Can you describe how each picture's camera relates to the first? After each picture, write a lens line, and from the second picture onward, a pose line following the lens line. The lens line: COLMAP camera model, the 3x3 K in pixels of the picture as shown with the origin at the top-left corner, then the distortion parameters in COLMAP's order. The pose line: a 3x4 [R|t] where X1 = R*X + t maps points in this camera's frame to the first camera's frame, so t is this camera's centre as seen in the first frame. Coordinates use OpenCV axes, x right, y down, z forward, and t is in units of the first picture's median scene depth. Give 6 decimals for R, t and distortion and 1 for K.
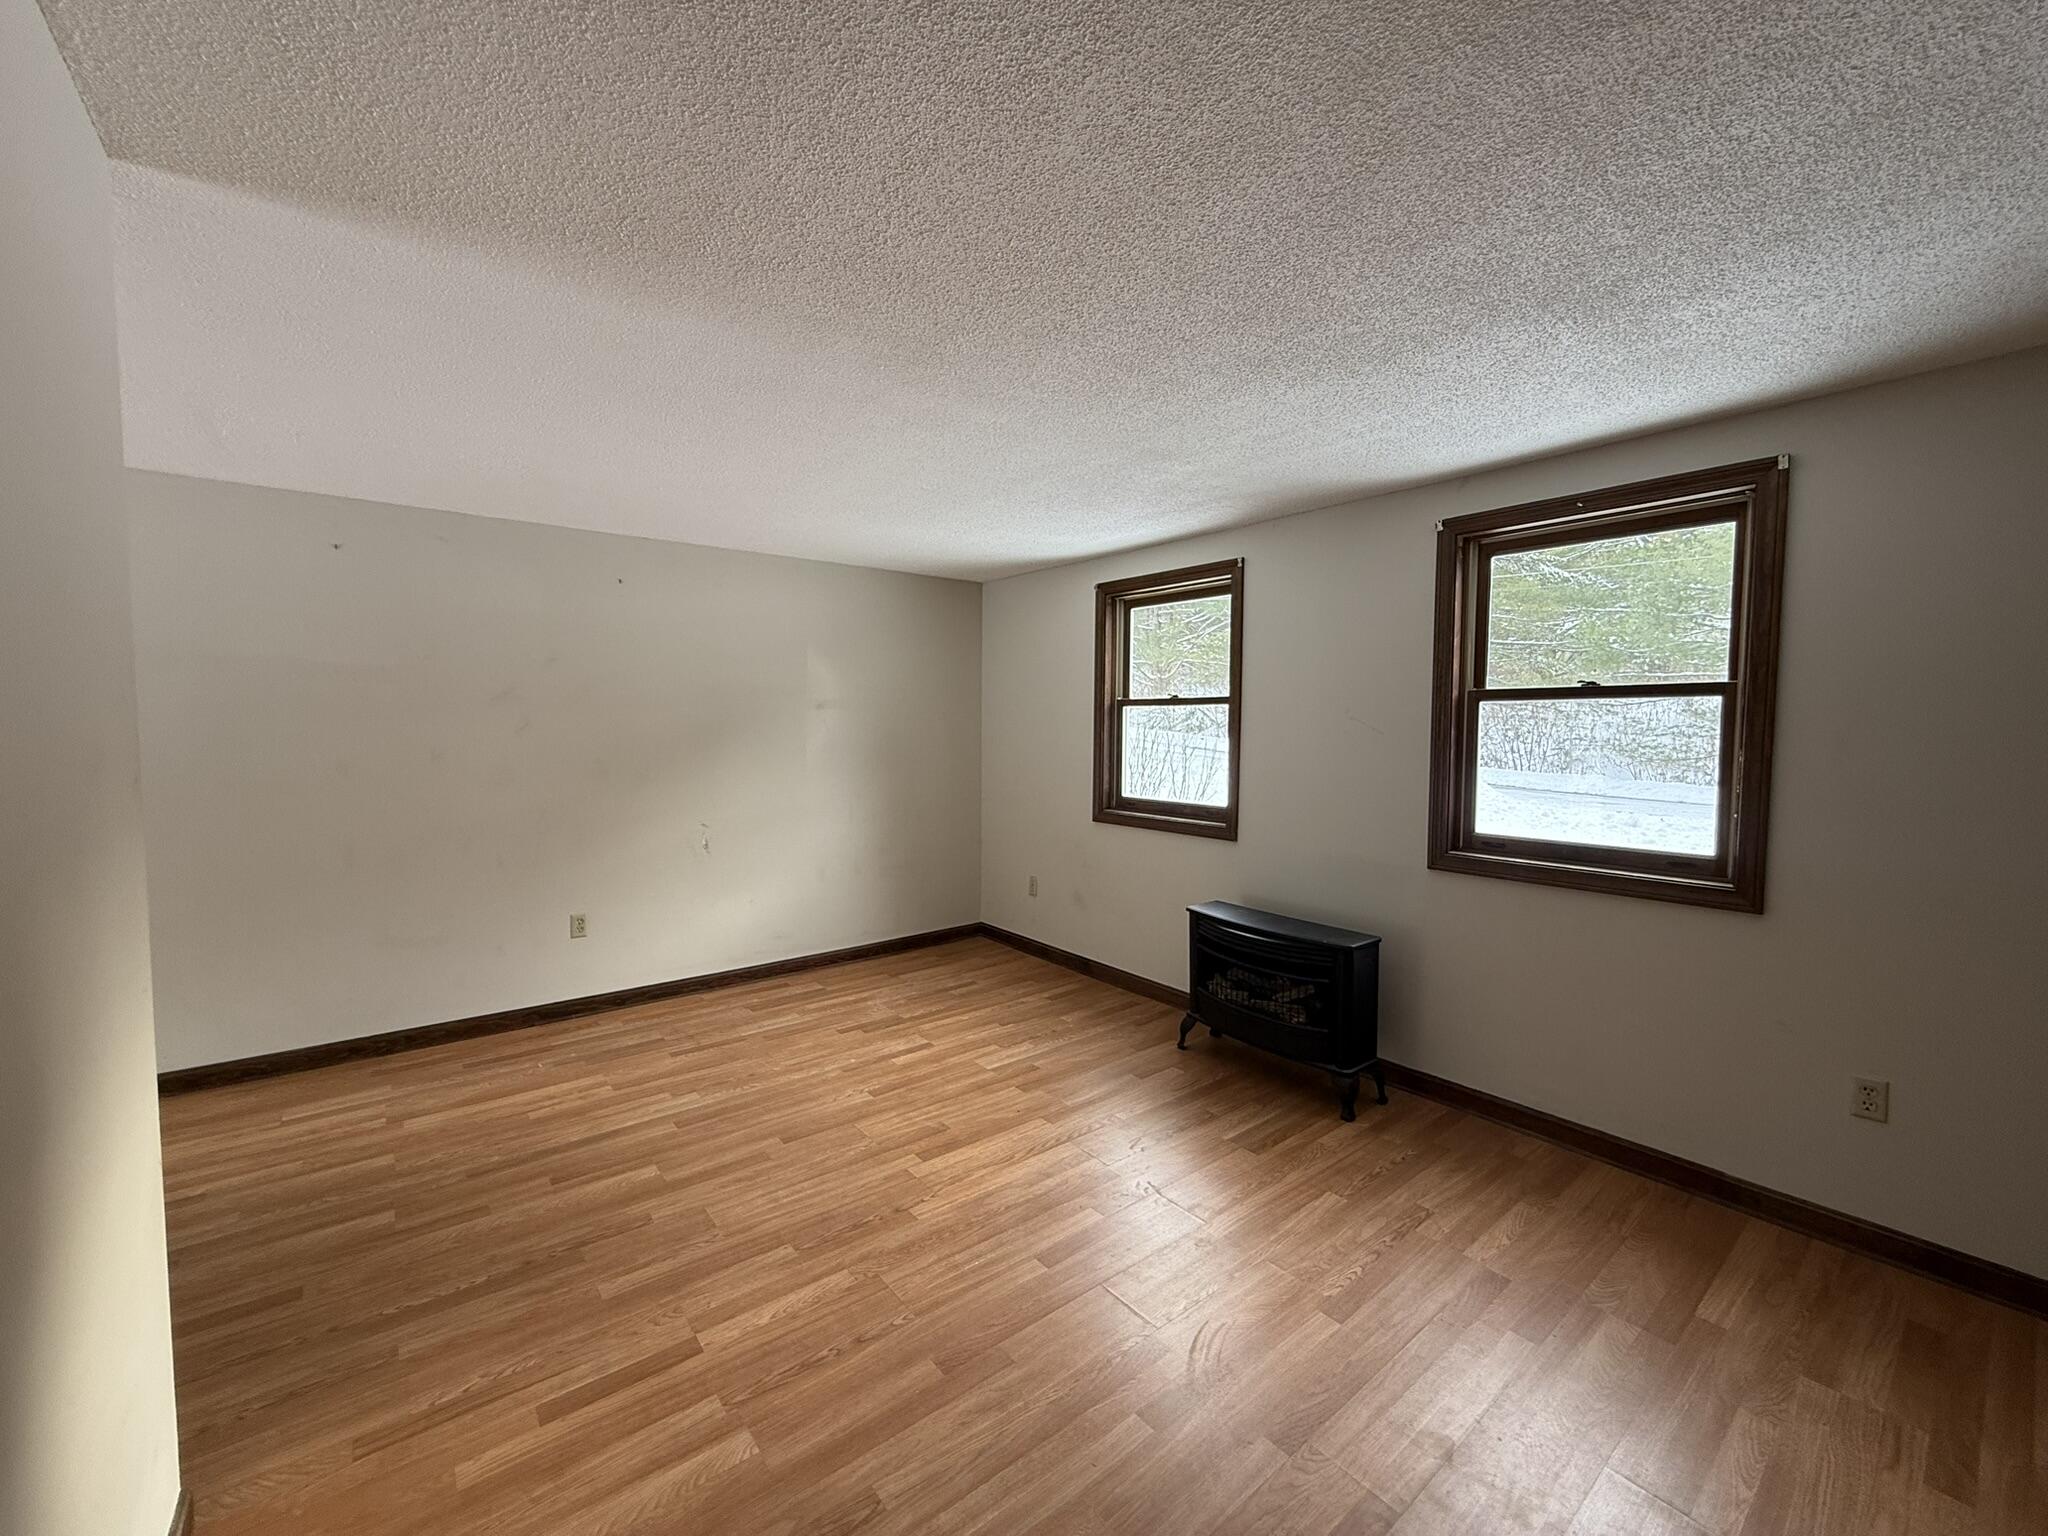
lens RADIAL K [[815.8, 0, 1016.2], [0, 815.8, 766.1], [0, 0, 1]] dist [0.001592, -0.000193]
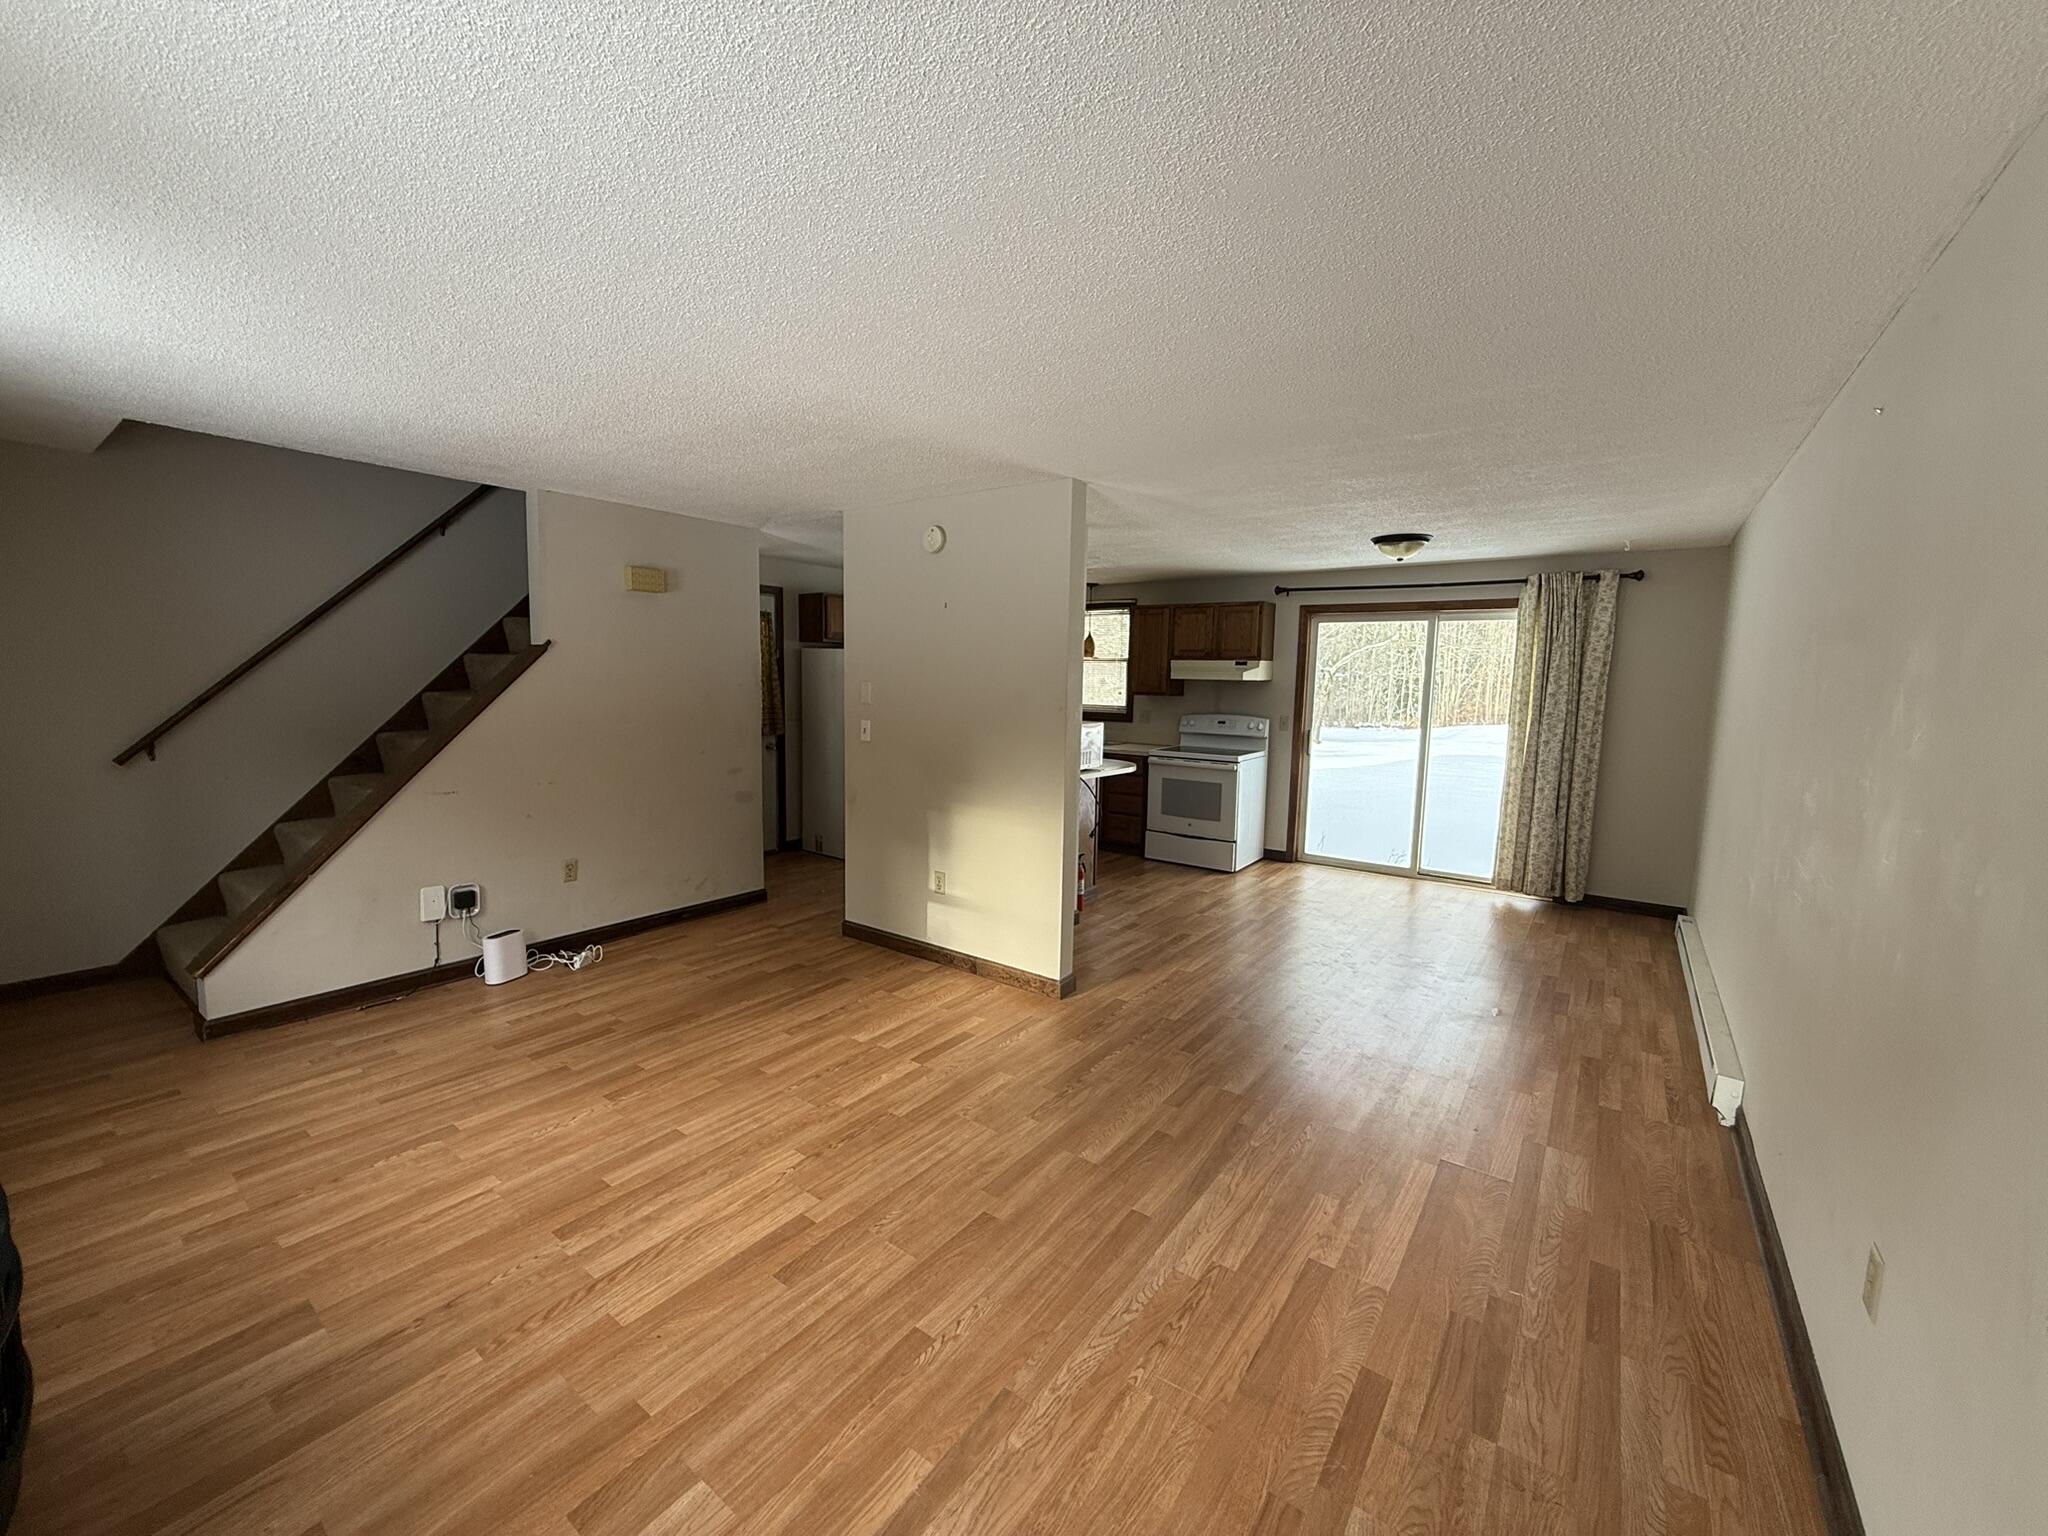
lens RADIAL K [[815.8, 0, 1007.2], [0, 815.8, 774.3], [0, 0, 1]] dist [0.001592, -0.000193]
pose [[-0.967403, 0.006068, -0.253170, -0.092699], [-0.037589, 0.985198, 0.167249, -0.090088], [0.250438, 0.171314, -0.952855, 1.530304]]
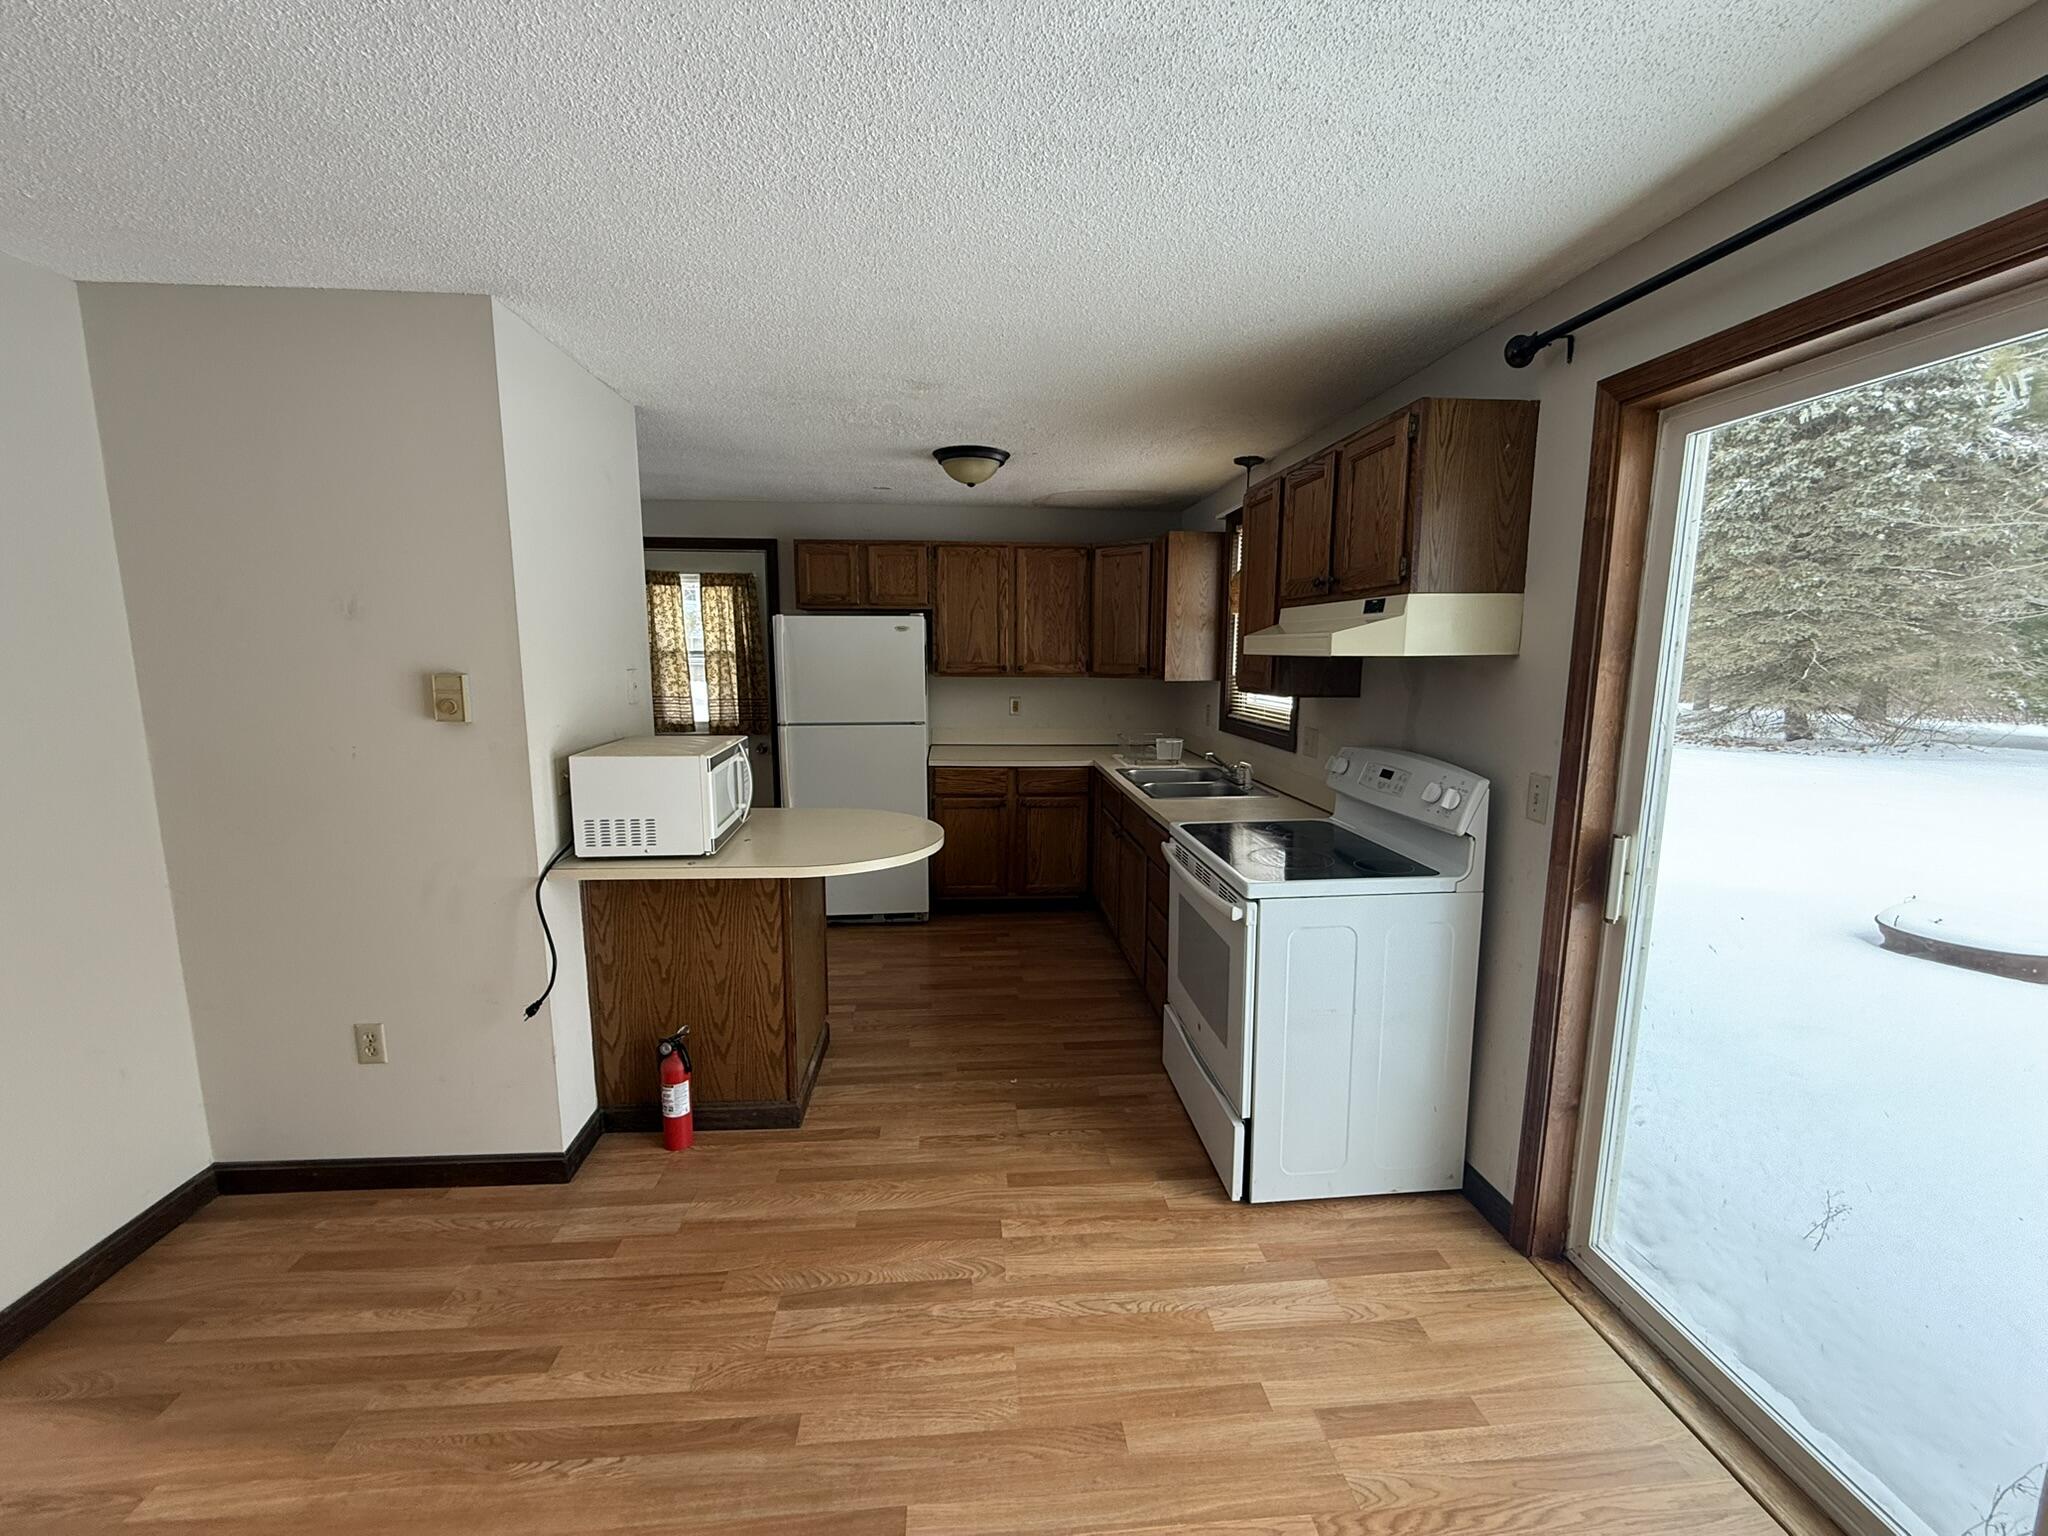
lens RADIAL K [[815.8, 0, 1022.3], [0, 815.8, 767.0], [0, 0, 1]] dist [0.001592, -0.000193]
pose [[-0.830798, -0.080902, 0.550663, -0.270953], [0.012685, 0.986370, 0.164053, -0.080687], [-0.556430, 0.143279, -0.818448, 1.370829]]
